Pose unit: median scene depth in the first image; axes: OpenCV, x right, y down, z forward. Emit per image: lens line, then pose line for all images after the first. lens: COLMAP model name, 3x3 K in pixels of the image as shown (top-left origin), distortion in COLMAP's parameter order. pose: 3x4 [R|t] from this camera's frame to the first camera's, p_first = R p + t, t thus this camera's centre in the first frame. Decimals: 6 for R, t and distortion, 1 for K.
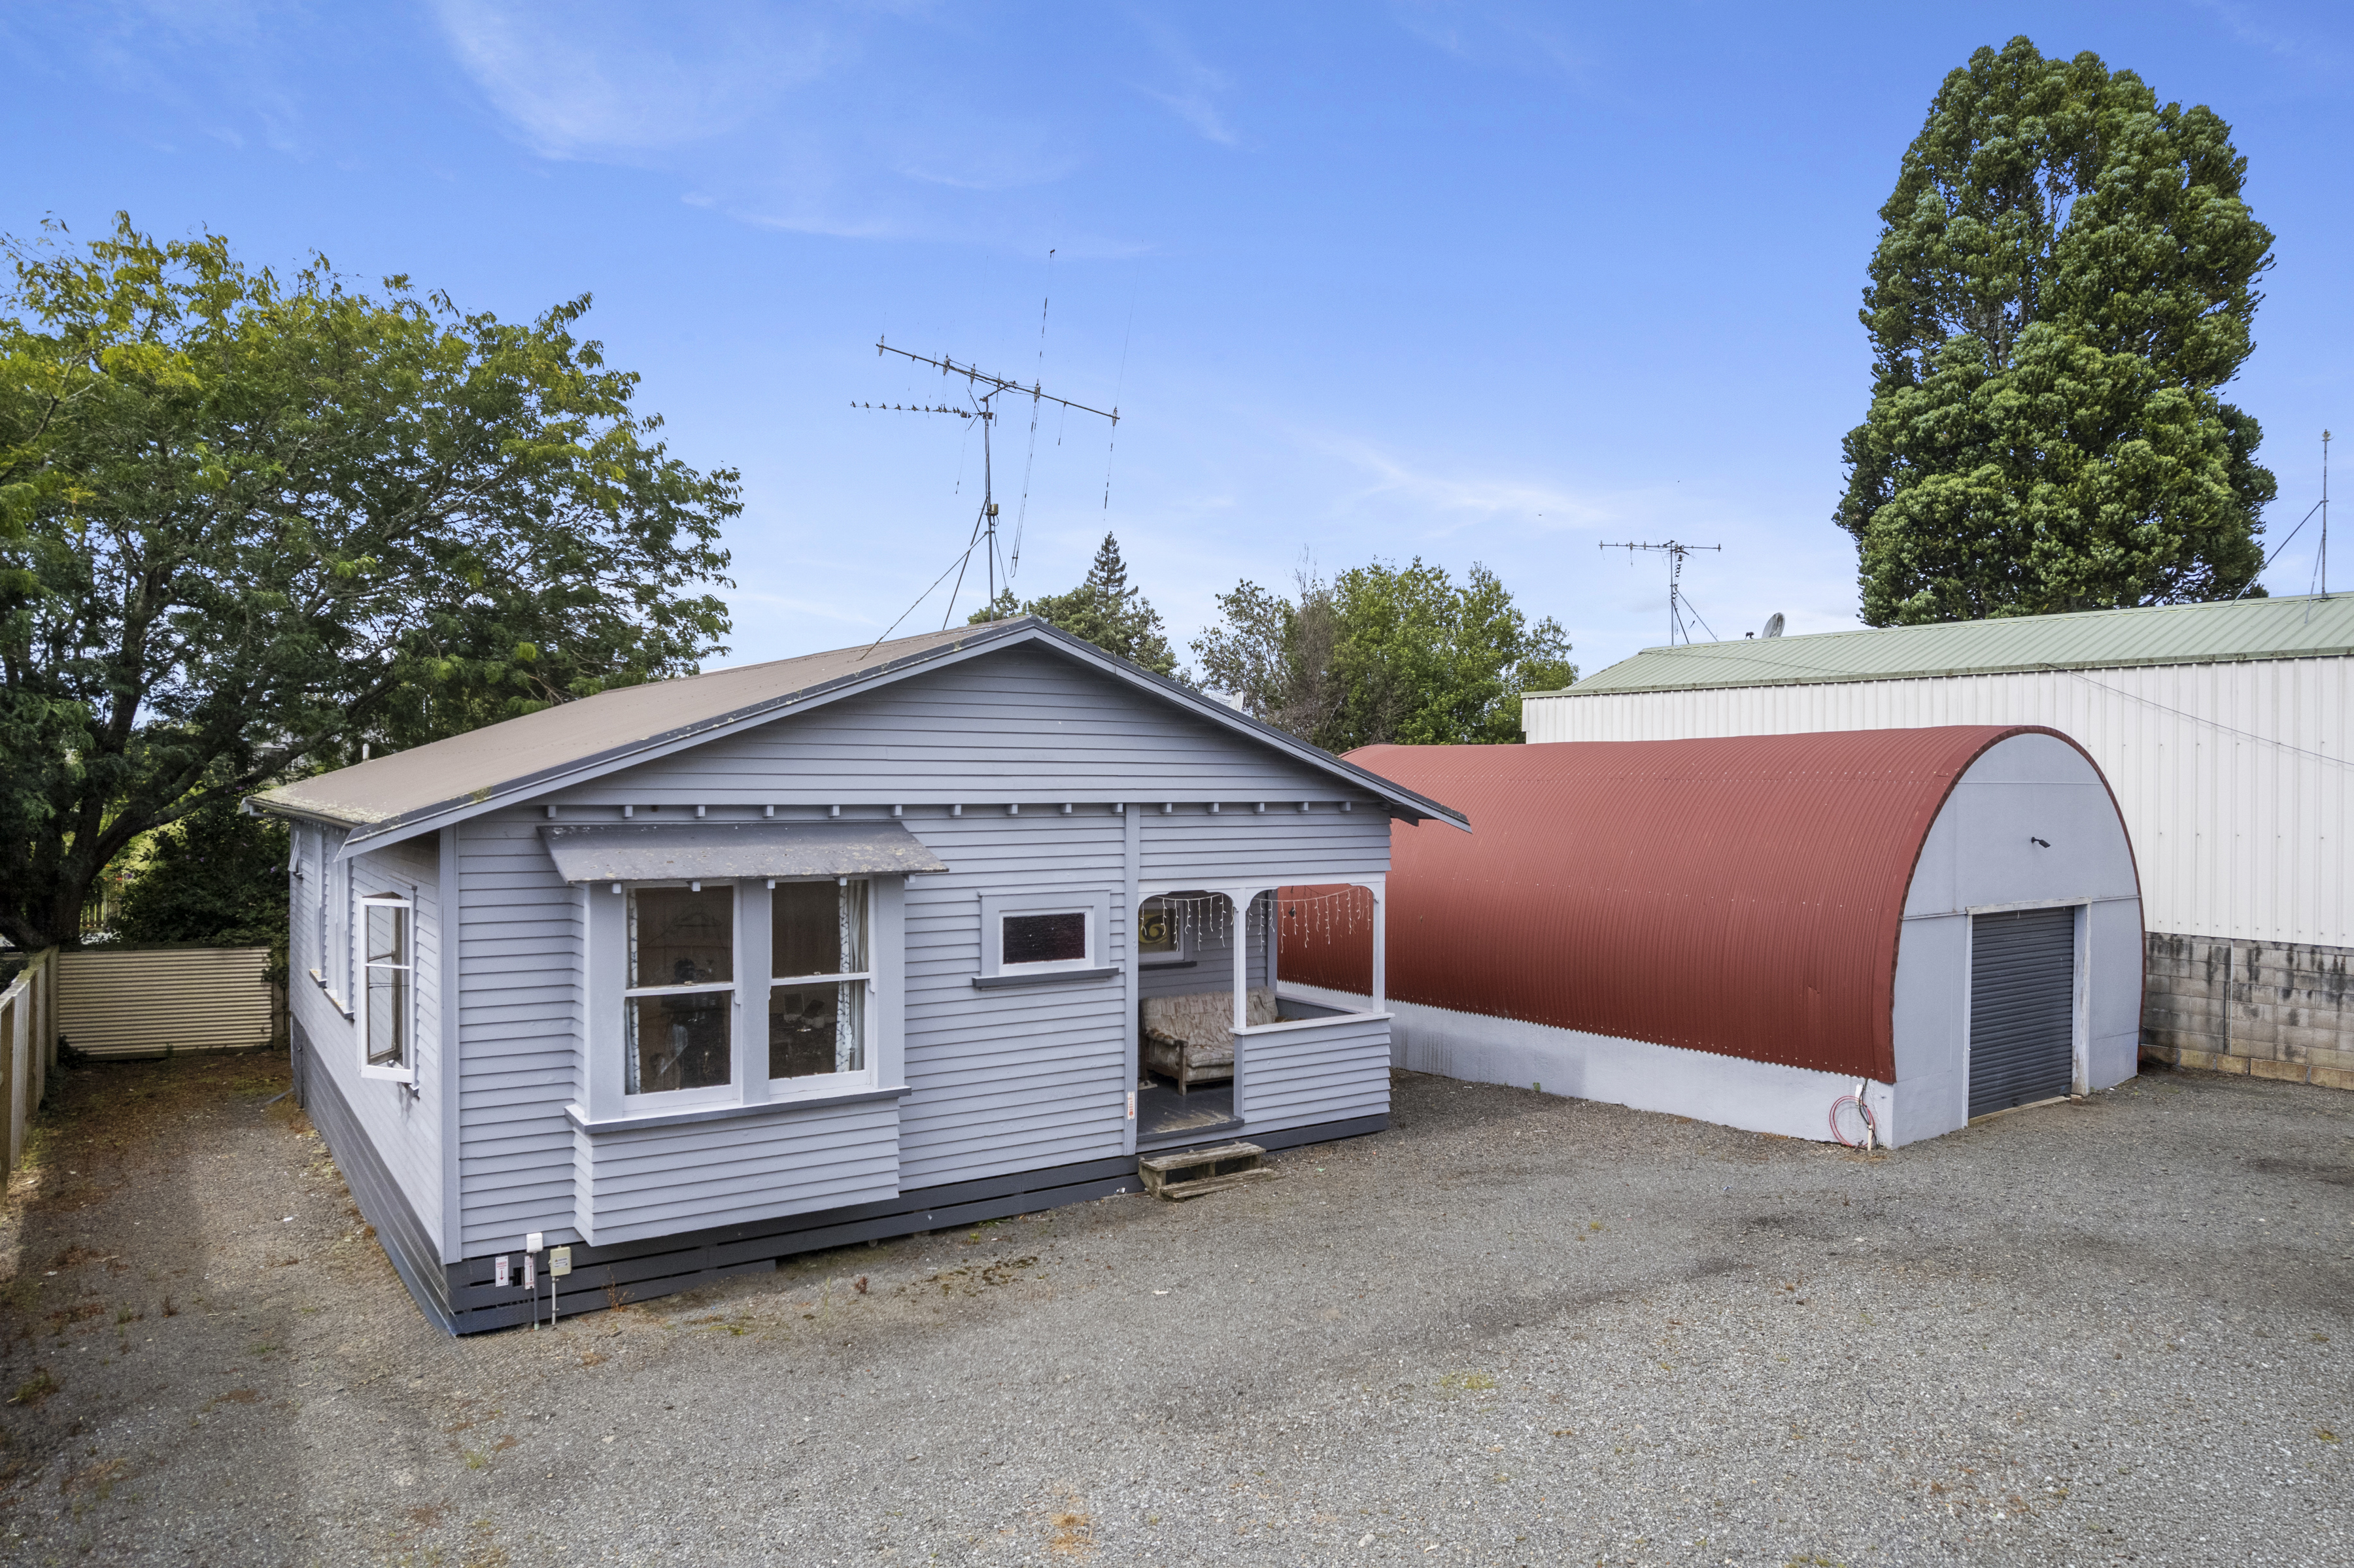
lens RADIAL K [[1508.6, 0, 1177.0], [0, 1508.6, 784.0], [0, 0, 1]] dist [-0.084440, 0.077197]
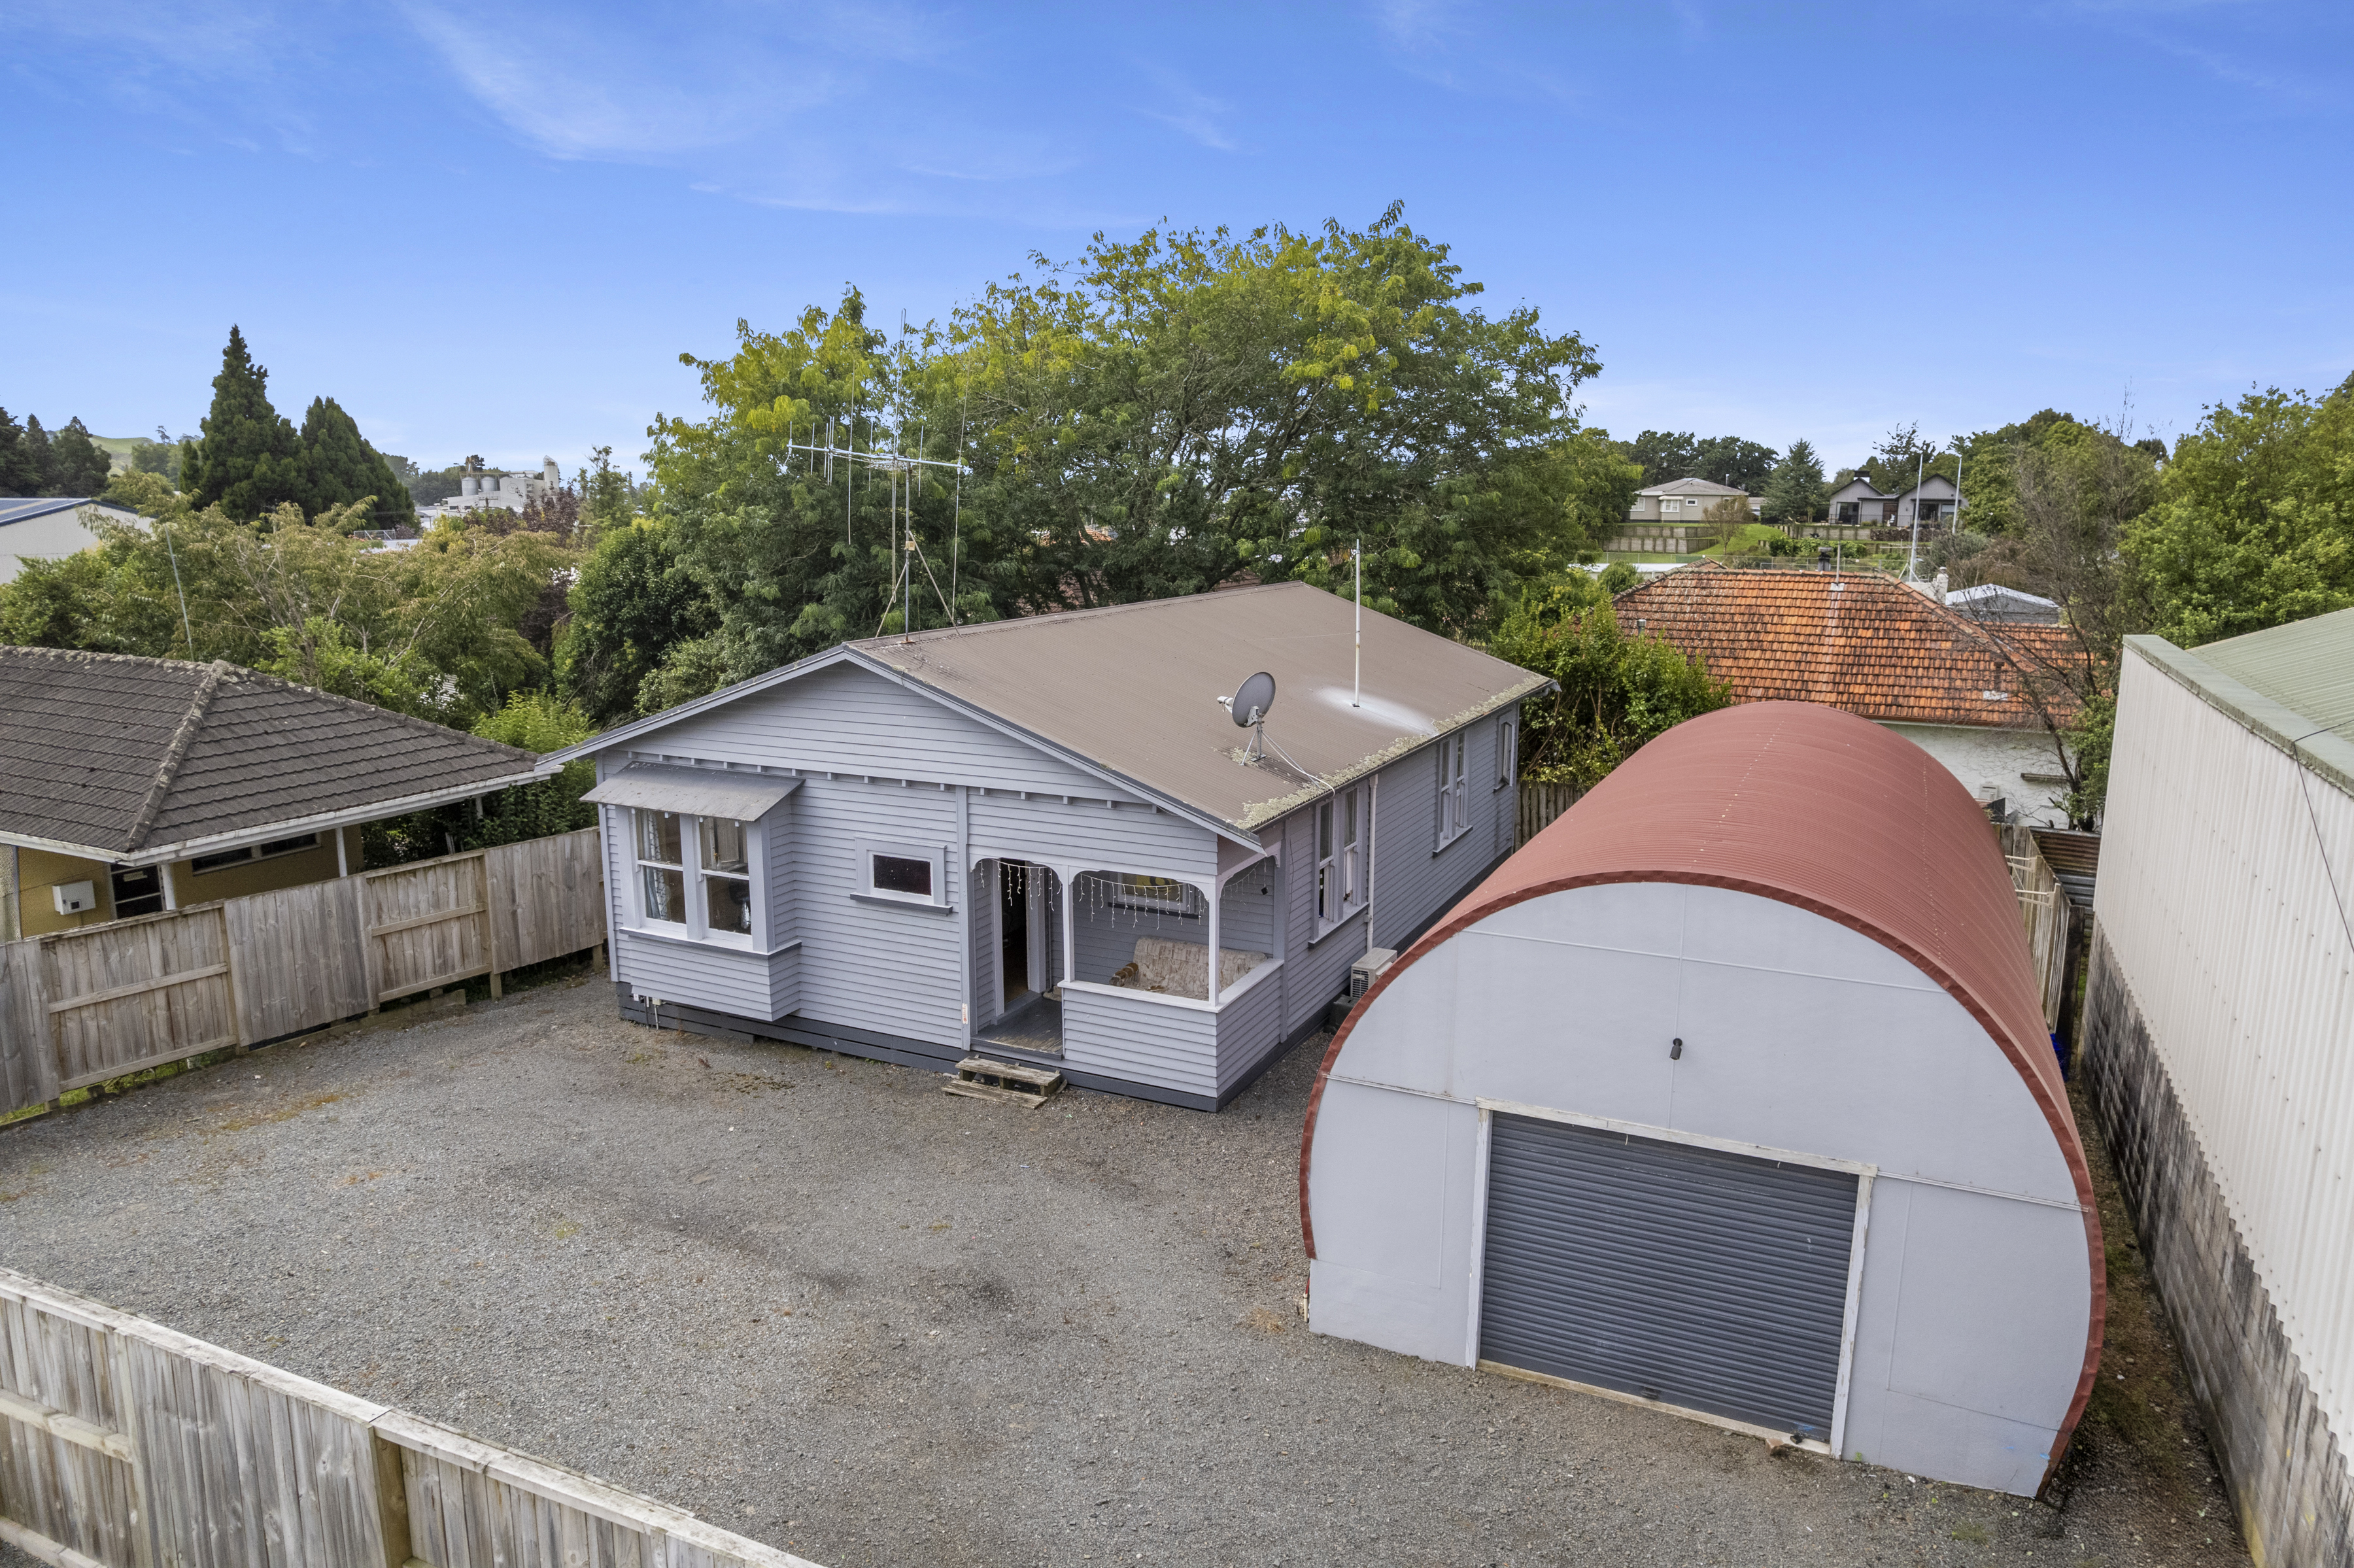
lens RADIAL K [[1508.6, 0, 1177.0], [0, 1508.6, 784.0], [0, 0, 1]] dist [-0.084440, 0.077197]
pose [[0.485942, 0.160171, -0.859189, 1.215788], [-0.002948, 0.983359, 0.181652, -0.230548], [0.873986, -0.085740, 0.478328, 0.596961]]
